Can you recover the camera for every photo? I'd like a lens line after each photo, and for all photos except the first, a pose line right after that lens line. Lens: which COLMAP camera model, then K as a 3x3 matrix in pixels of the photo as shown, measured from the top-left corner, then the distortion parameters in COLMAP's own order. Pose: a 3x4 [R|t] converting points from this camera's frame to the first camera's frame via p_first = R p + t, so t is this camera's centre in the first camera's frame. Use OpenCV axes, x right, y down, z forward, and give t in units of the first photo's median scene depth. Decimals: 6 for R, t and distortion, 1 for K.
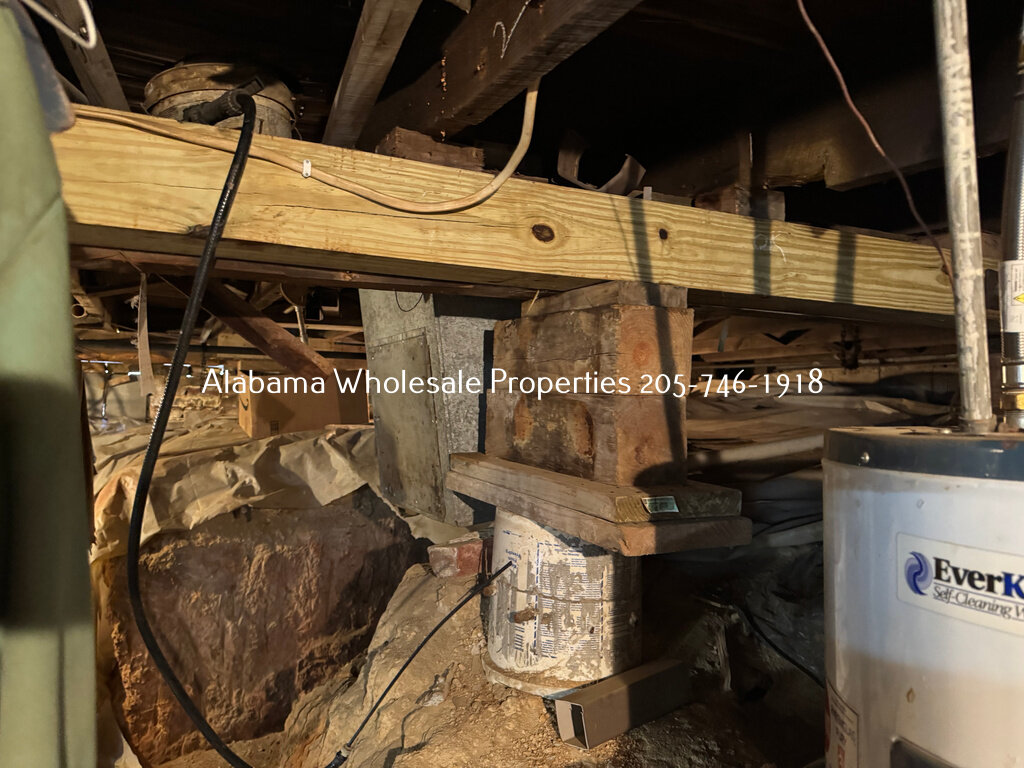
lens RADIAL K [[712.8, 0, 537.7], [0, 712.8, 384.7], [0, 0, 1]] dist [0.075093, -0.005228]
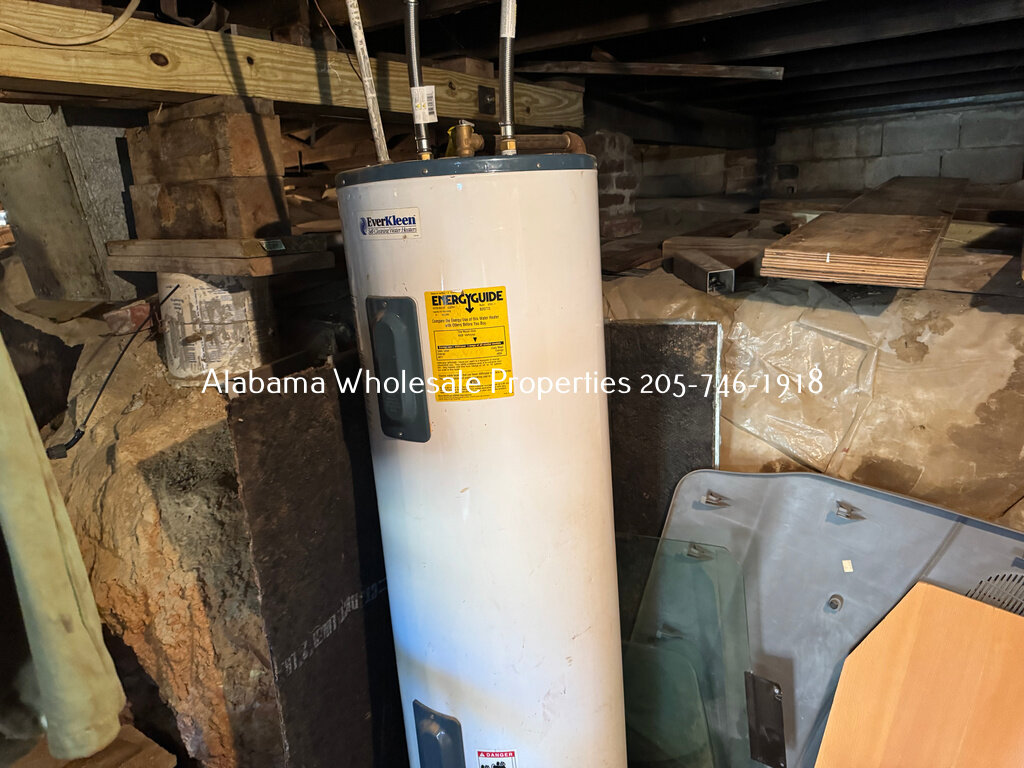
lens RADIAL K [[724.8, 0, 512.0], [0, 724.8, 384.0], [0, 0, 1]] dist [0.009309, -0.007513]
pose [[0.902300, -0.166208, 0.397781, -0.037557], [0.064820, 0.964508, 0.255975, 0.075379], [-0.426208, -0.205181, 0.881049, -0.627343]]
